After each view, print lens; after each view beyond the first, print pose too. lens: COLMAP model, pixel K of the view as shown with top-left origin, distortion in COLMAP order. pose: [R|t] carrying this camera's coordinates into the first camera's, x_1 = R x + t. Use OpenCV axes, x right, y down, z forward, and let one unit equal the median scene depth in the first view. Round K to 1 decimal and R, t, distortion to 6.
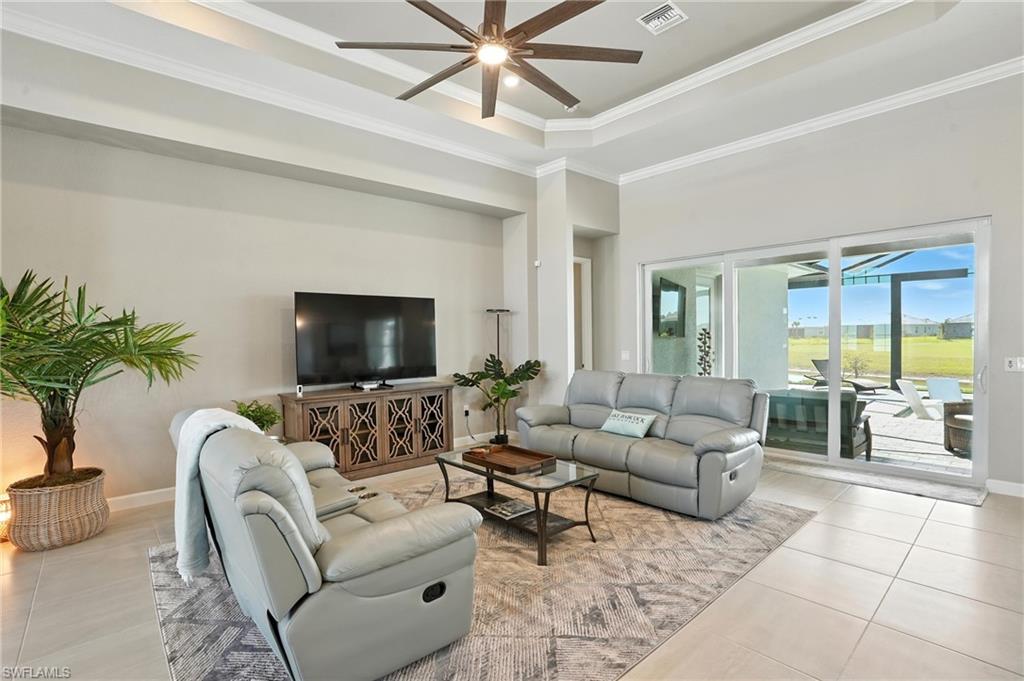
lens RADIAL K [[485.4, 0, 511.0], [0, 485.4, 347.2], [0, 0, 1]] dist [-0.068156, 0.026363]
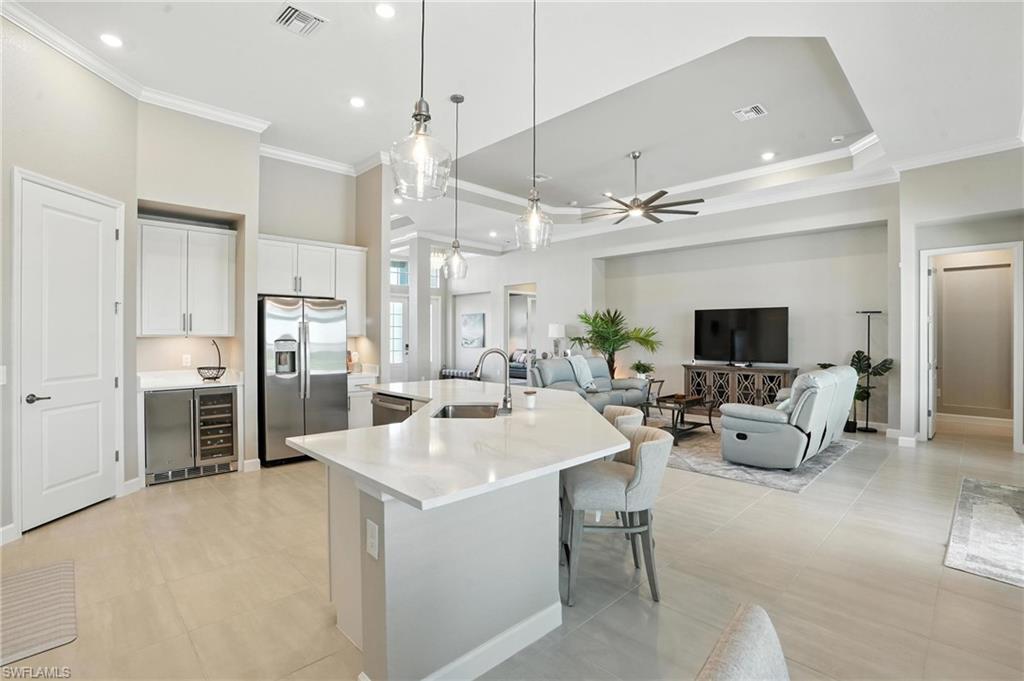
lens RADIAL K [[478.7, 0, 514.1], [0, 478.7, 337.9], [0, 0, 1]] dist [-0.065678, 0.025154]
pose [[0.046588, 0.022850, -0.998653, 1.276236], [-0.022783, 0.999503, 0.021806, -0.027244], [0.998654, 0.021736, 0.047086, 0.177606]]
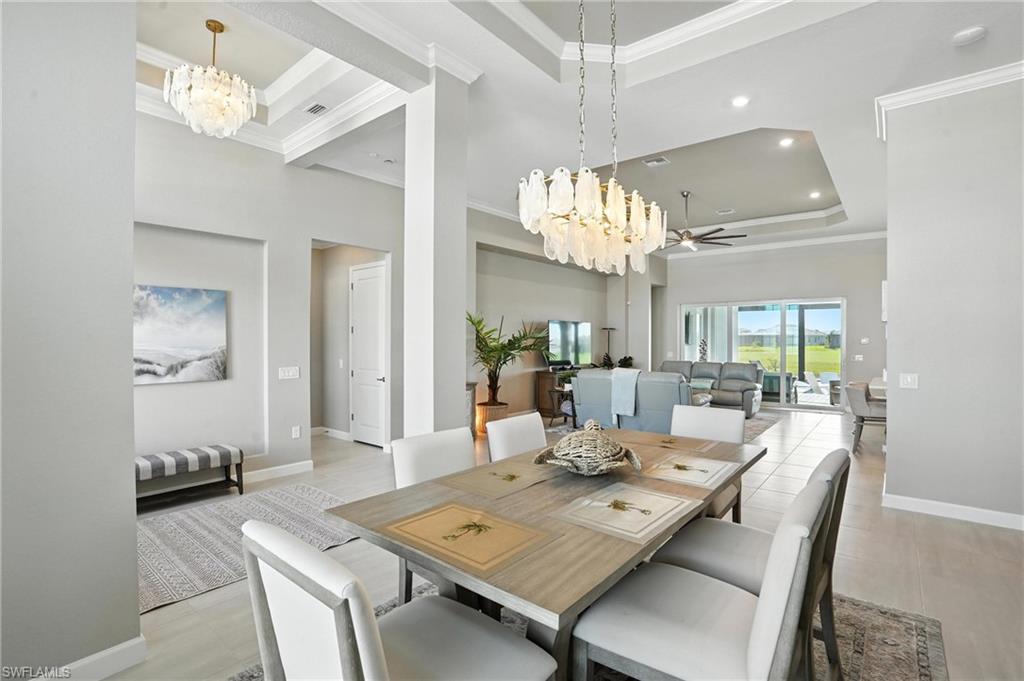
lens RADIAL K [[478.7, 0, 514.1], [0, 478.7, 337.9], [0, 0, 1]] dist [-0.065678, 0.025154]
pose [[0.988147, 0.016744, 0.152597, -0.822331], [-0.012500, 0.999509, -0.028731, 0.017400], [-0.153003, 0.026483, 0.987871, -0.888154]]
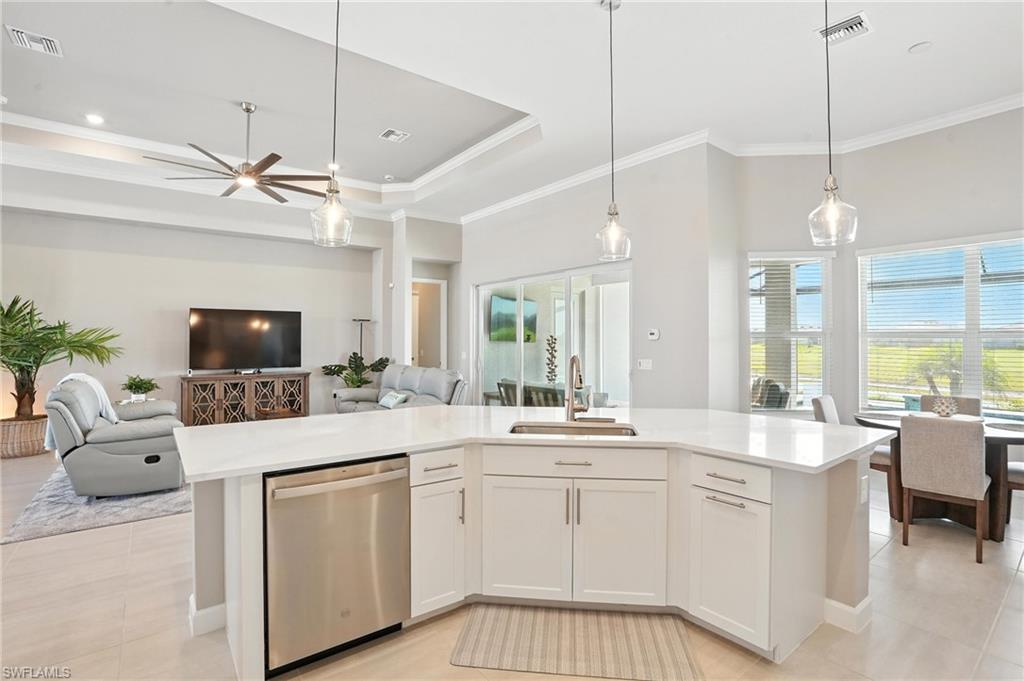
lens RADIAL K [[485.9, 0, 512.3], [0, 485.9, 333.8], [0, 0, 1]] dist [-0.066700, 0.026167]
pose [[0.997530, 0.015900, -0.068424, 0.618147], [-0.018022, 0.999372, -0.030514, -0.005500], [0.067896, 0.031672, 0.997190, -0.393869]]
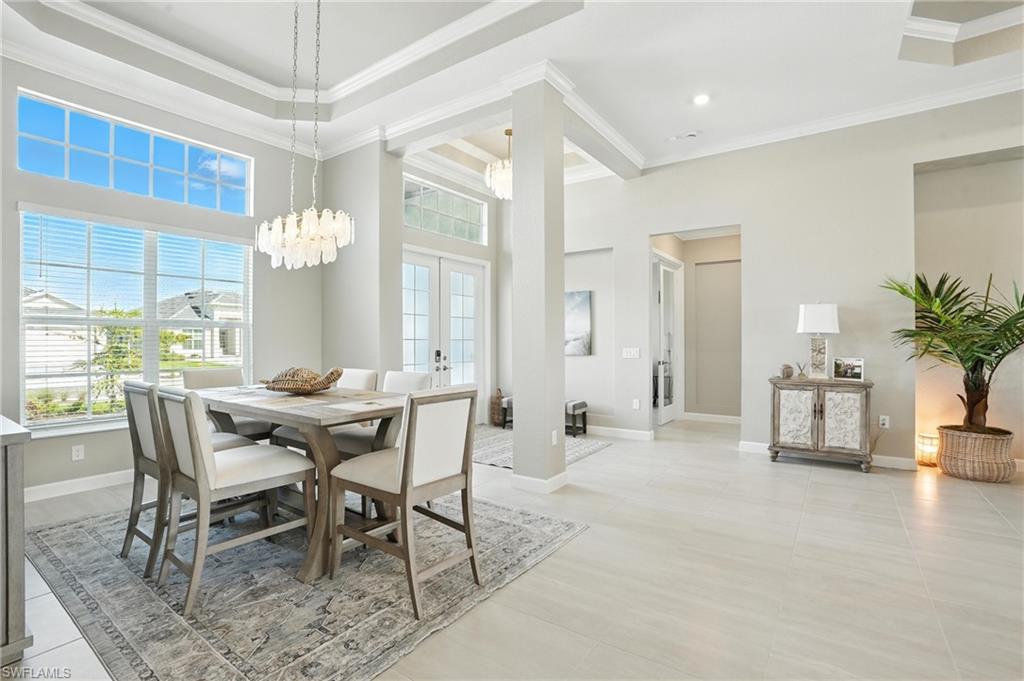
lens RADIAL K [[478.7, 0, 514.1], [0, 478.7, 337.9], [0, 0, 1]] dist [-0.065678, 0.025154]
pose [[0.225678, 0.007934, -0.974170, -0.007292], [-0.023203, 0.999727, 0.002767, 0.034241], [0.973926, 0.021979, 0.225801, -0.370778]]
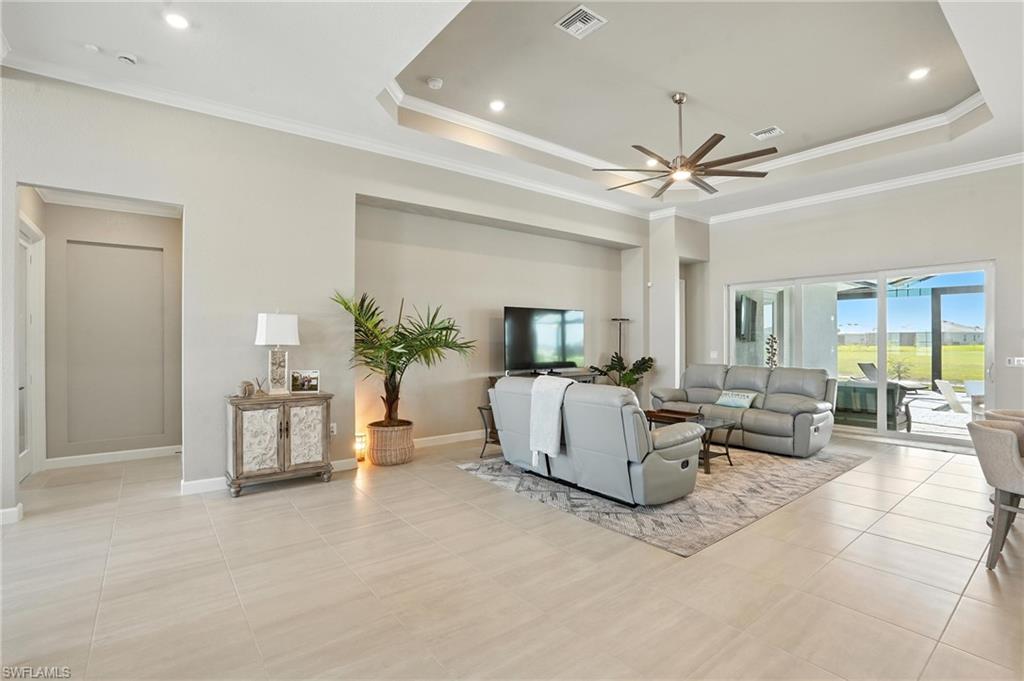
lens RADIAL K [[478.7, 0, 514.1], [0, 478.7, 337.9], [0, 0, 1]] dist [-0.065678, 0.025154]
pose [[0.997944, 0.012427, -0.062875, -0.300085], [-0.014044, 0.999580, -0.025335, 0.015093], [0.062533, 0.026166, 0.997700, -0.415219]]
